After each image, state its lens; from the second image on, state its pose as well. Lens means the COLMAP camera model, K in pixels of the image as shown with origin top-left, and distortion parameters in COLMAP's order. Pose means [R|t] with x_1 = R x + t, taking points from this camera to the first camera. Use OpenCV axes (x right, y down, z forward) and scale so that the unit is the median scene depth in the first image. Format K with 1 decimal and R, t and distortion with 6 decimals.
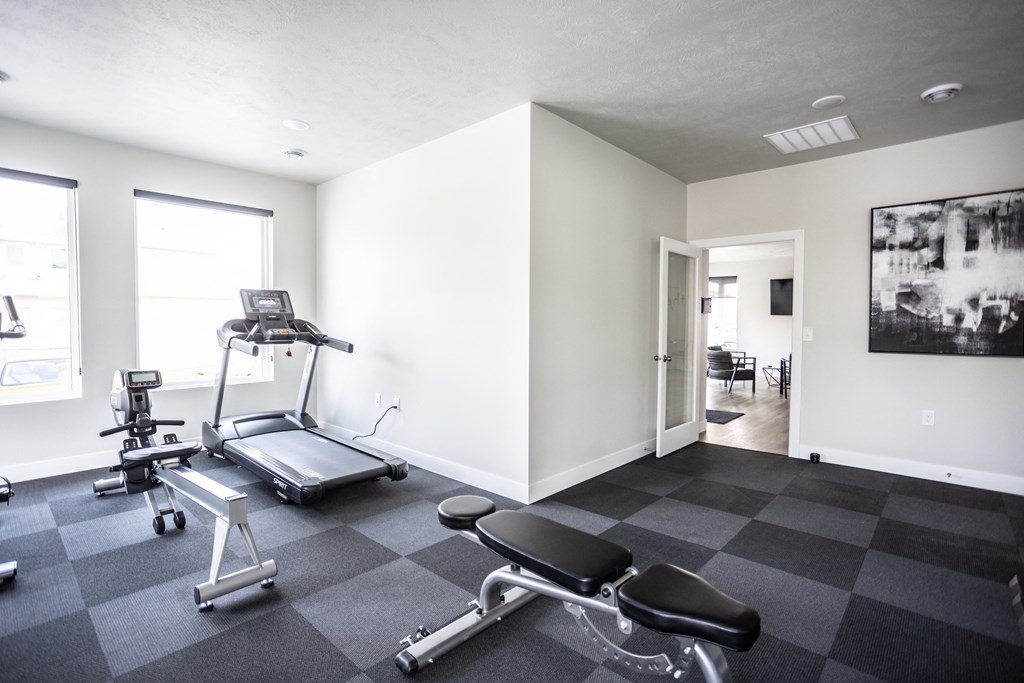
lens RADIAL K [[490.1, 0, 509.6], [0, 490.1, 343.2], [0, 0, 1]] dist [-0.046140, 0.027859]
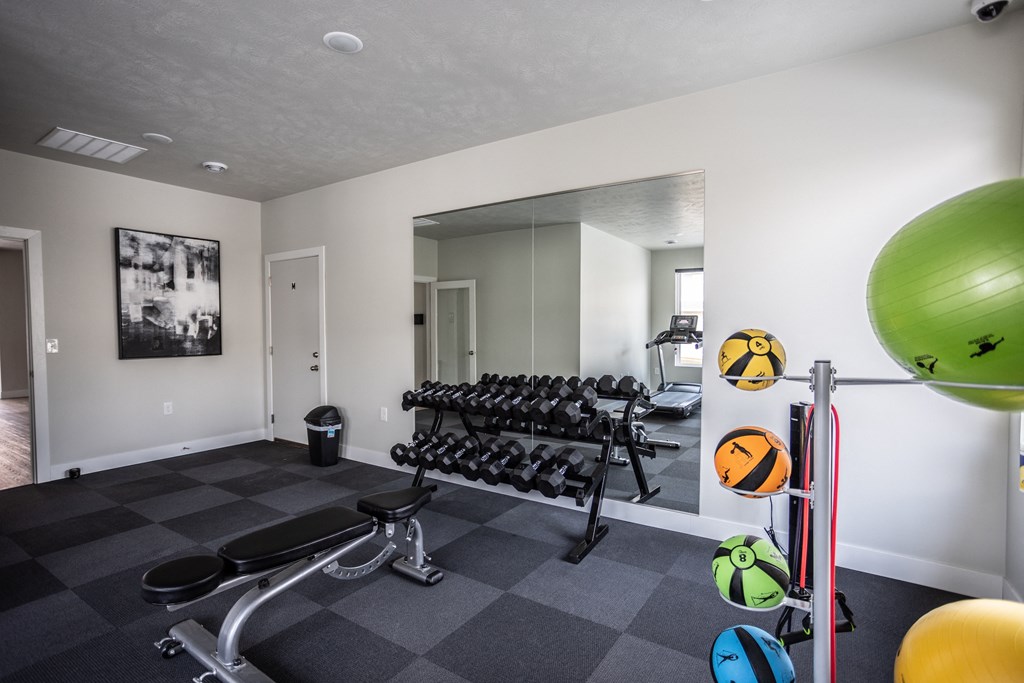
lens RADIAL K [[486.6, 0, 512.0], [0, 486.6, 351.9], [0, 0, 1]] dist [-0.023476, 0.000401]
pose [[-0.147893, -0.048157, 0.987830, -0.489850], [0.047042, 0.997341, 0.055663, -0.018720], [-0.987884, 0.054701, -0.145234, 0.305327]]
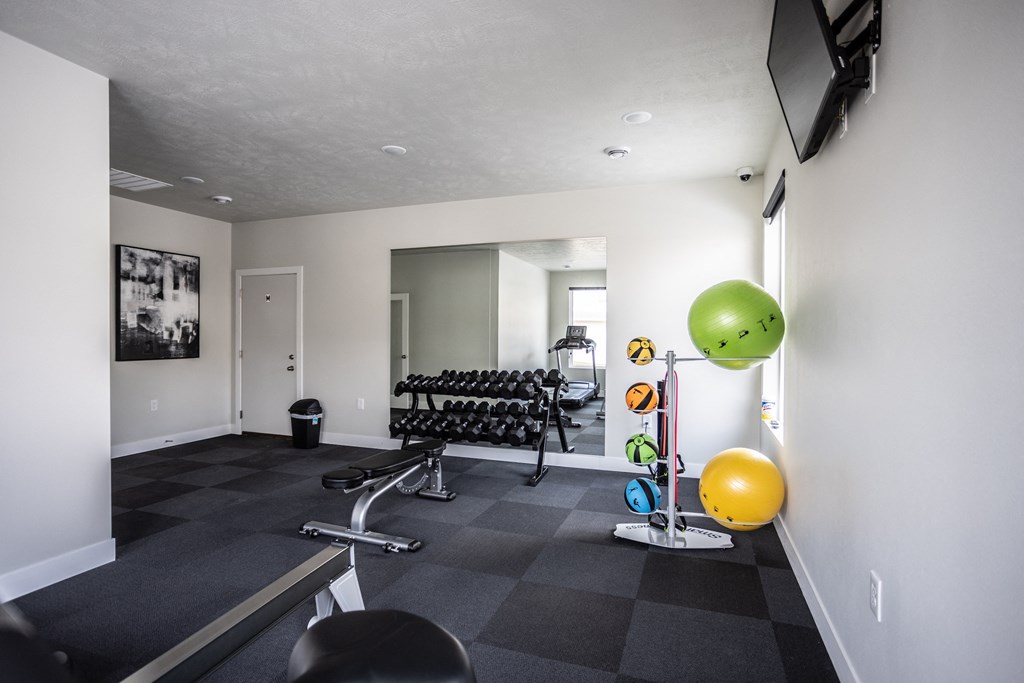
lens RADIAL K [[486.6, 0, 512.0], [0, 486.6, 351.9], [0, 0, 1]] dist [-0.023476, 0.000401]
pose [[-0.374805, -0.032604, 0.926530, -0.815758], [0.037524, 0.998029, 0.050300, -0.030994], [-0.926344, 0.053620, -0.372843, 0.568353]]
